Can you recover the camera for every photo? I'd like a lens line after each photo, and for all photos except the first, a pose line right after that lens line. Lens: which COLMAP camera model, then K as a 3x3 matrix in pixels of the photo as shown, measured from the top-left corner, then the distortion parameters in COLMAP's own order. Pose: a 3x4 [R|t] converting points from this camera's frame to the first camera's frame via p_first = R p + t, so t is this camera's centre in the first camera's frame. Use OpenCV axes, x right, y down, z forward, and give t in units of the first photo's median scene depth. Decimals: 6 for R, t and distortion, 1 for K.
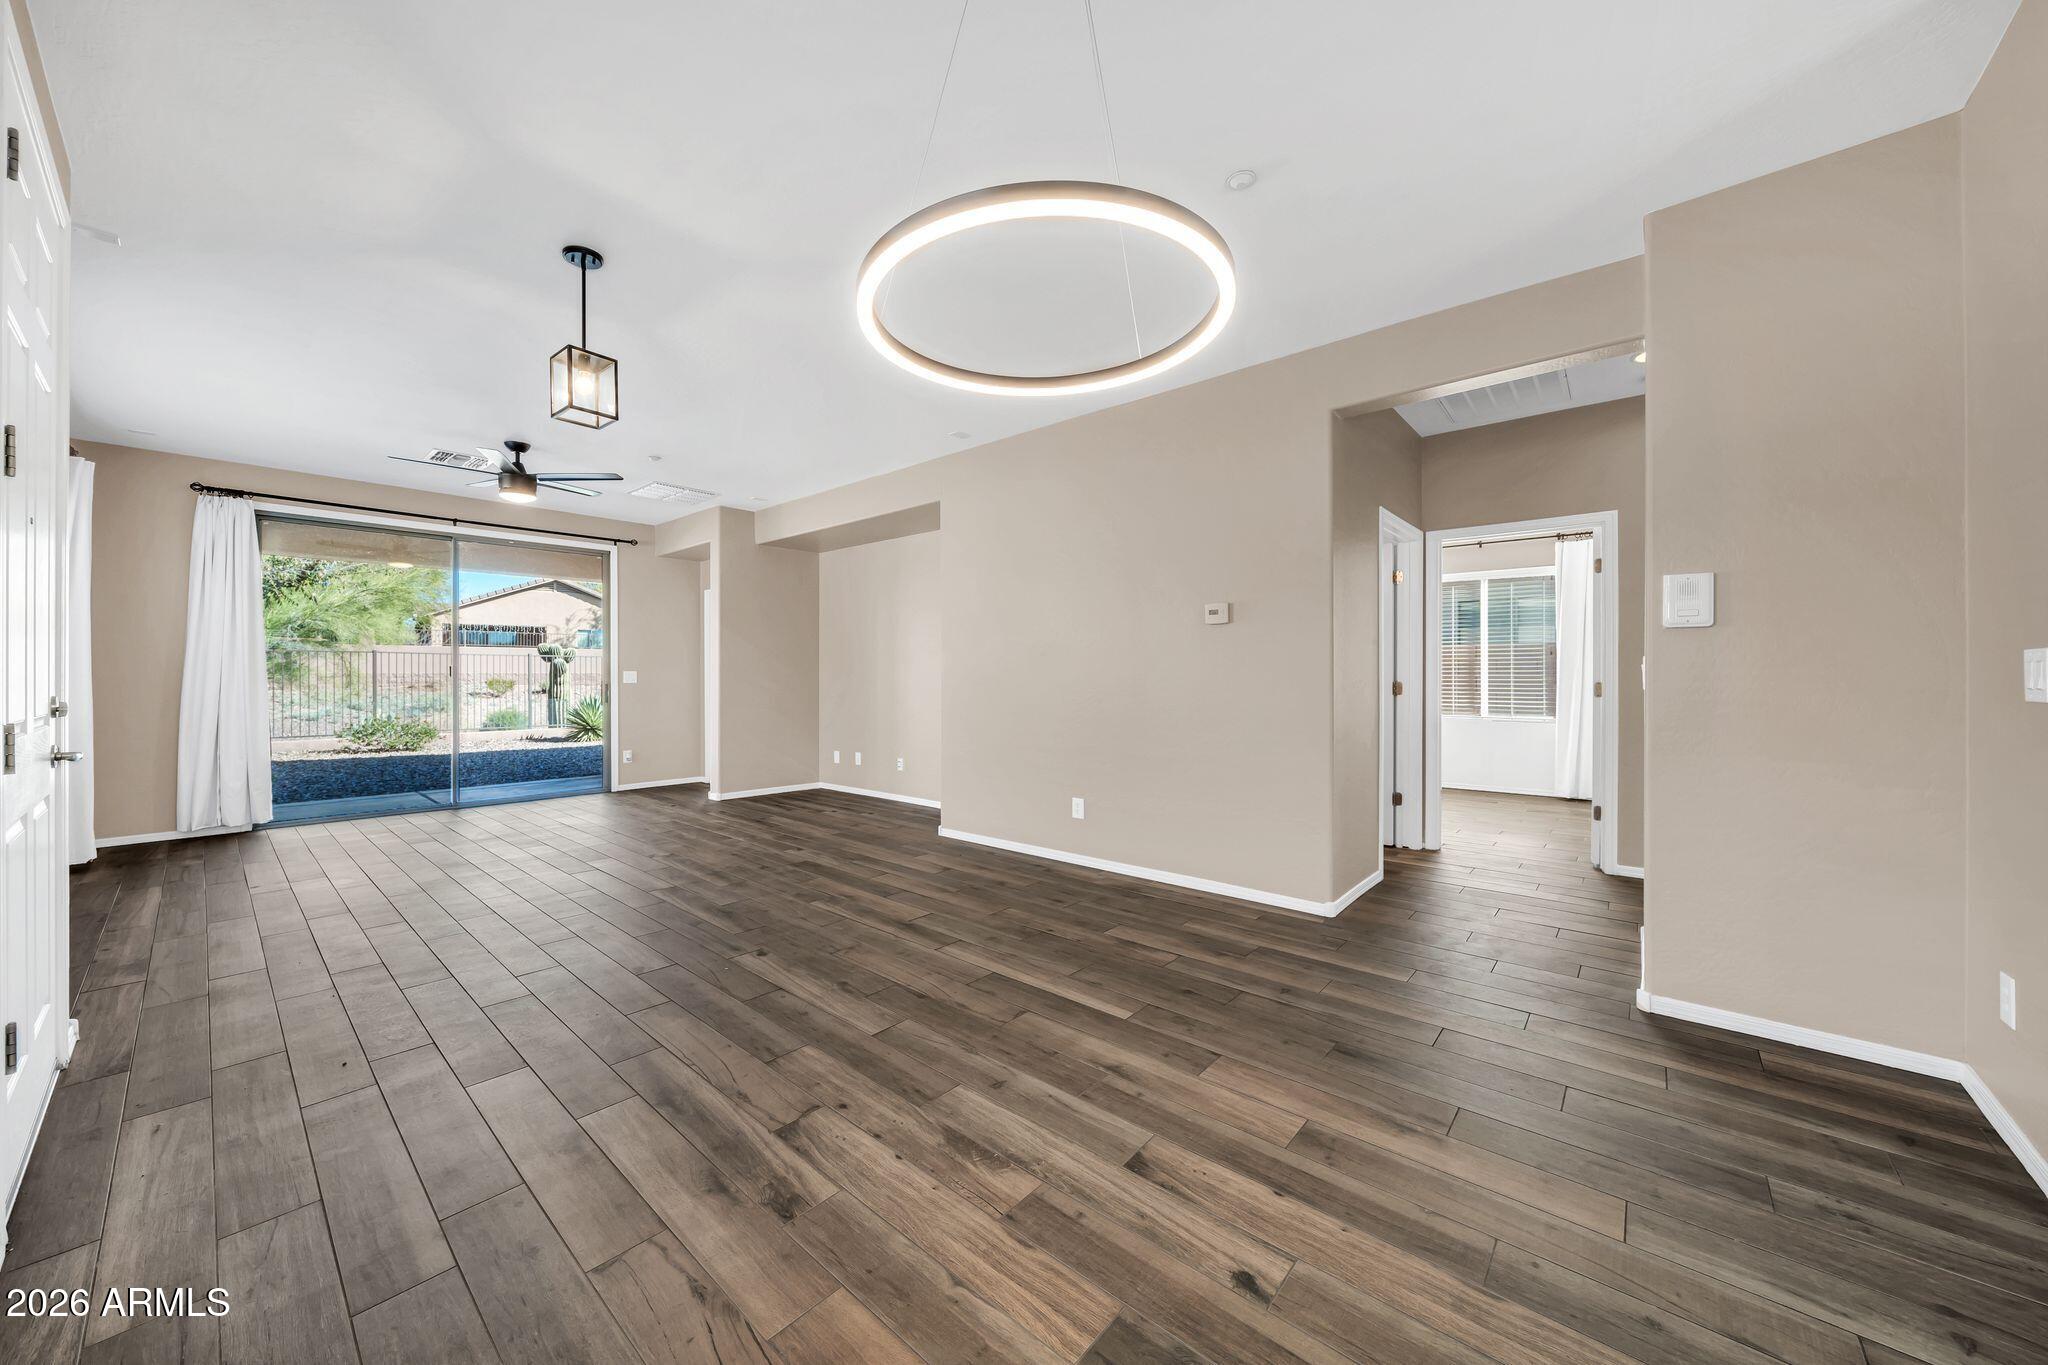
lens RADIAL K [[720.7, 0, 1062.7], [0, 720.7, 678.2], [0, 0, 1]] dist [-0.003755, -0.000247]
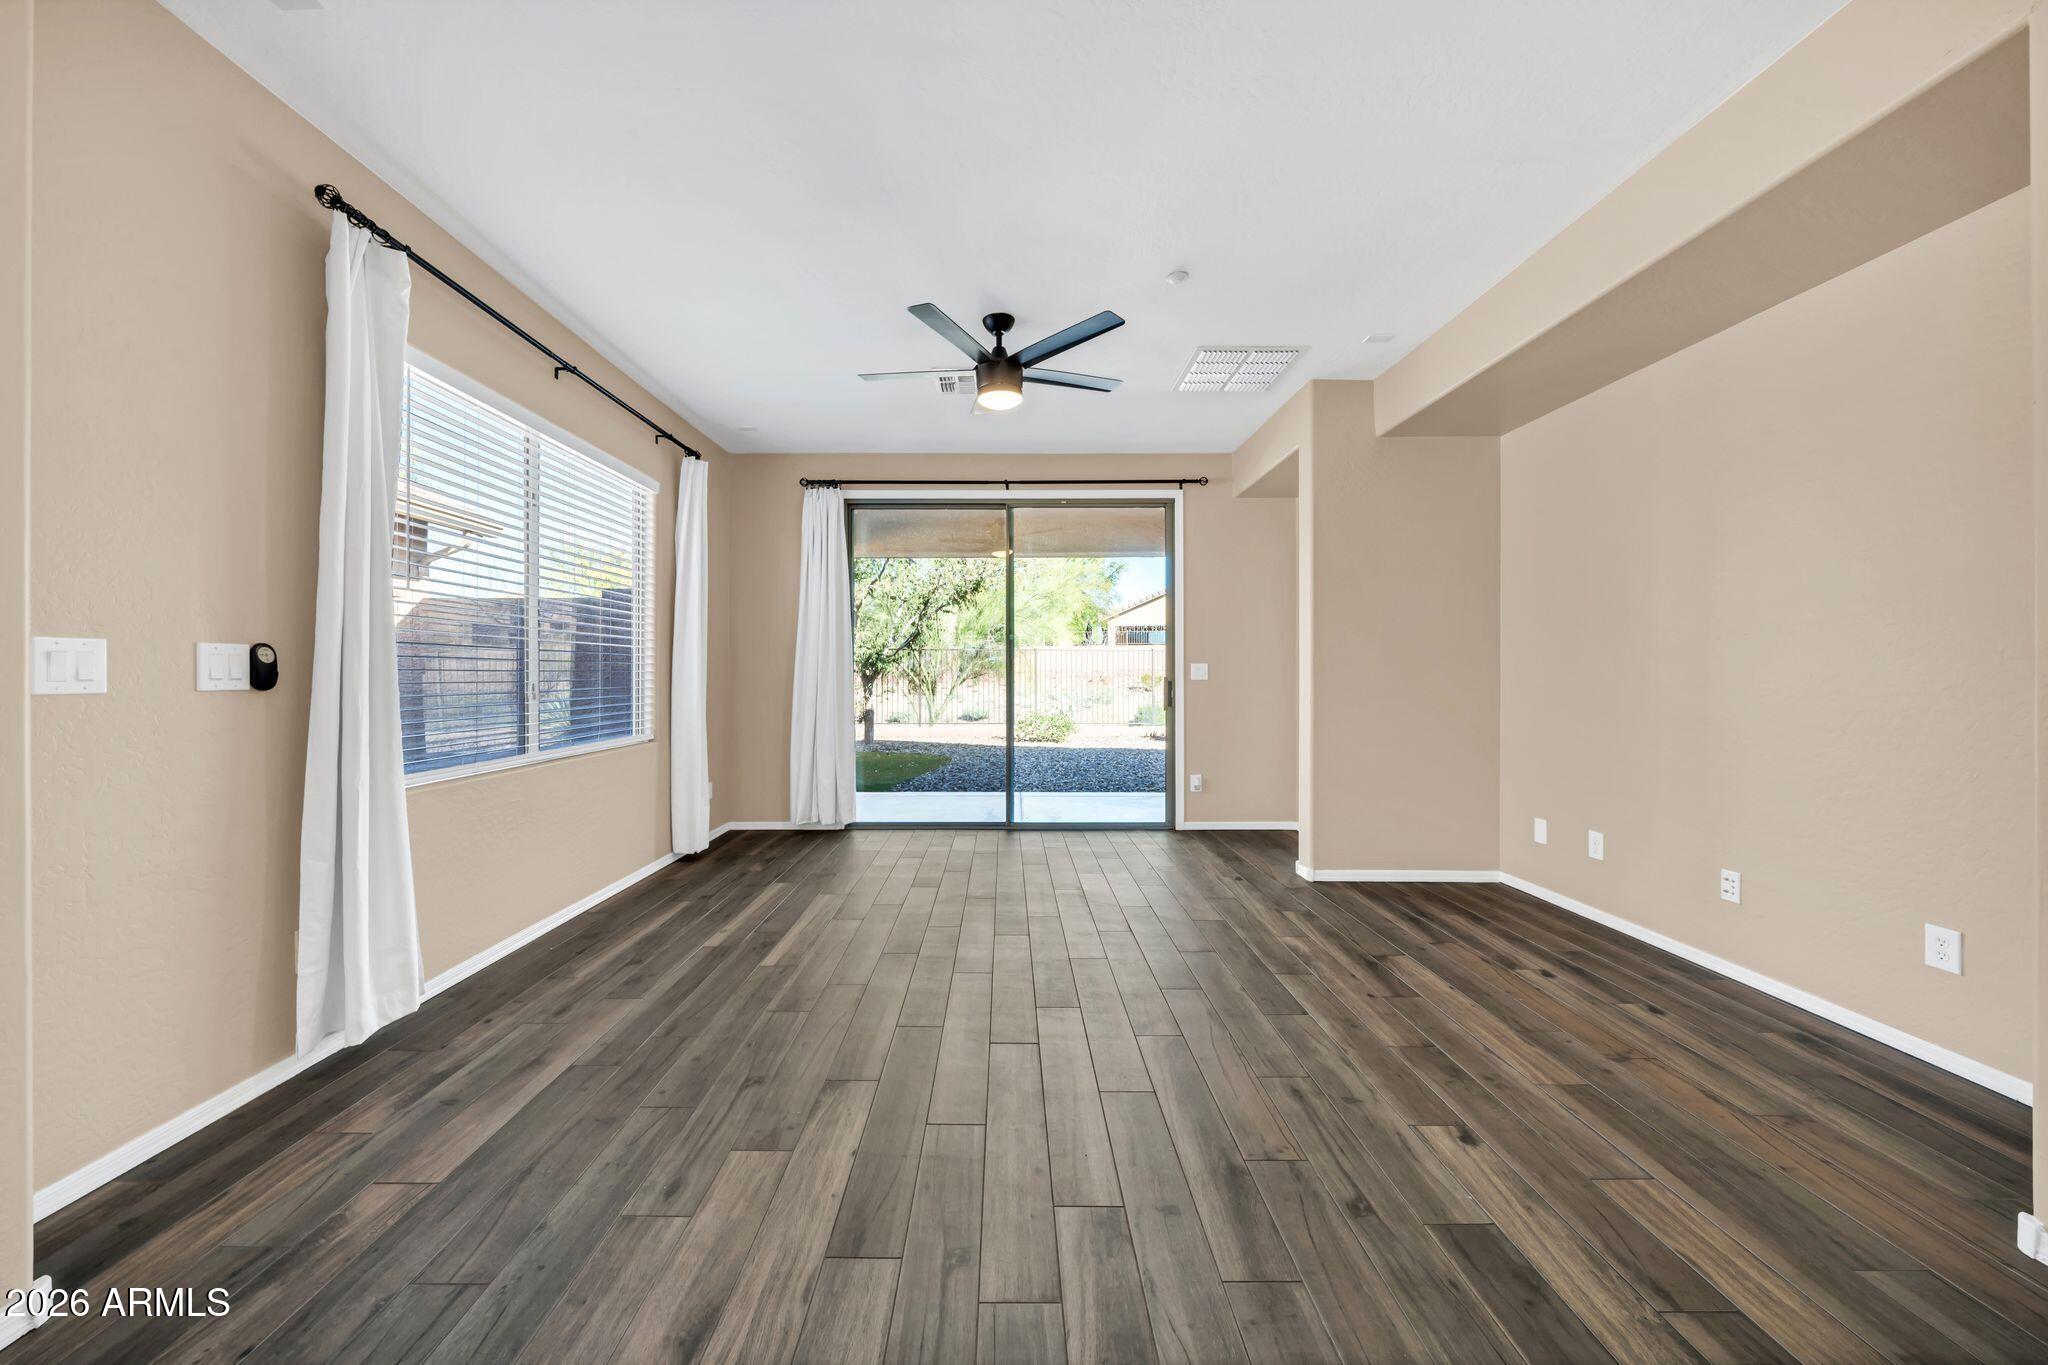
lens RADIAL K [[755.6, 0, 1010.1], [0, 755.6, 673.1], [0, 0, 1]] dist [-0.003372, -0.000163]
pose [[0.636453, 0.001645, -0.771314, -0.204178], [-0.003587, 0.999993, -0.000828, 0.001422], [0.771307, 0.003294, 0.636454, 0.539113]]
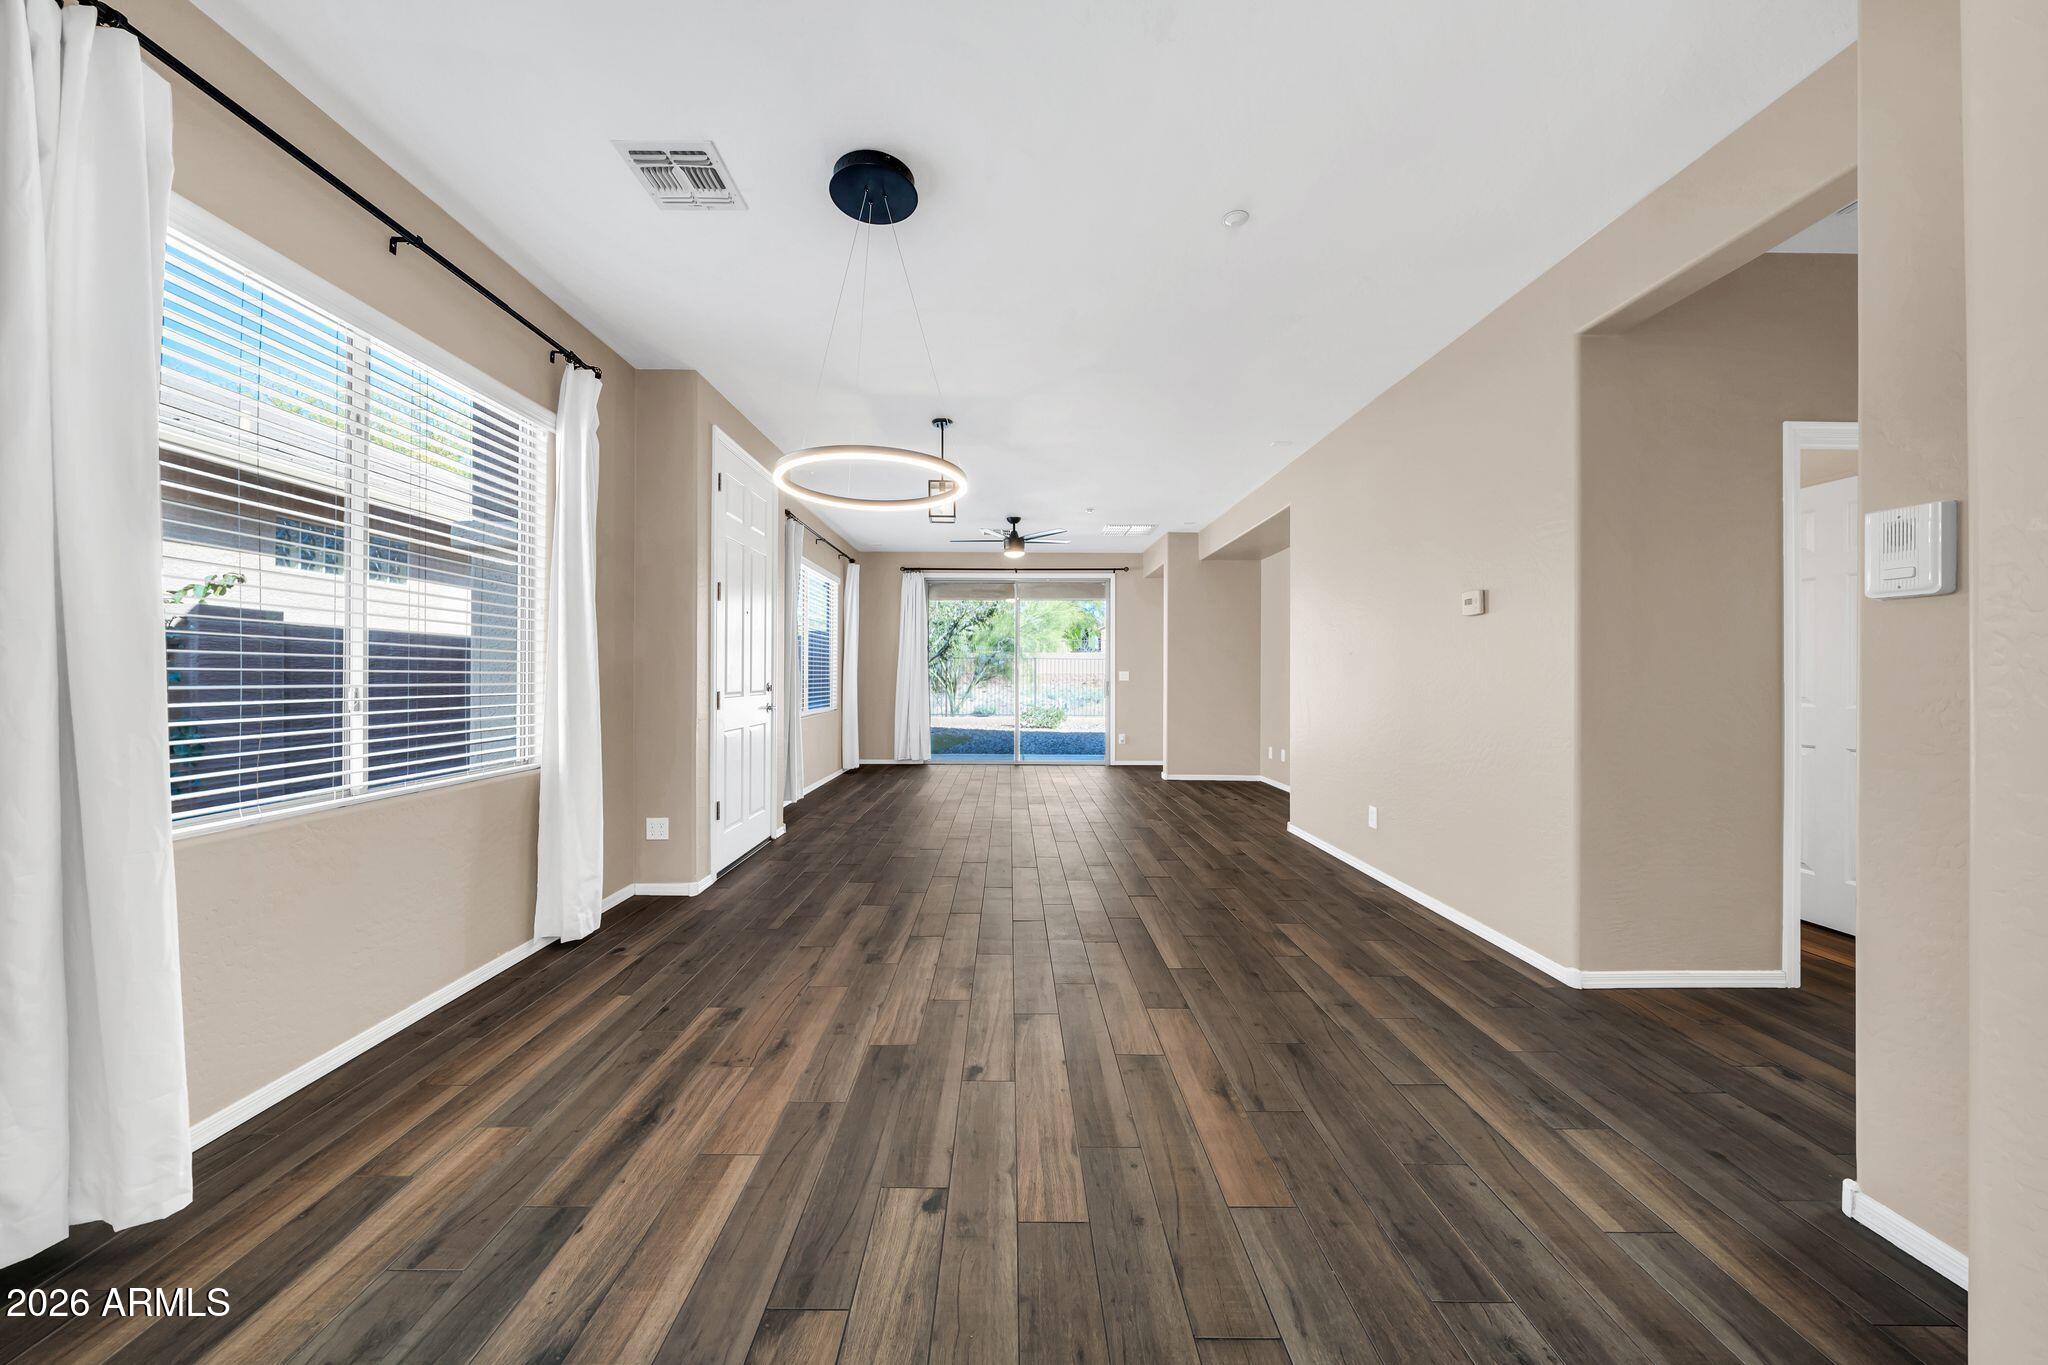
lens RADIAL K [[755.6, 0, 1010.1], [0, 755.6, 673.1], [0, 0, 1]] dist [-0.003372, -0.000163]
pose [[0.632886, 0.001394, -0.774244, 0.422277], [-0.008206, 0.999954, -0.004907, 0.001497], [0.774202, 0.009459, 0.632868, 0.010090]]
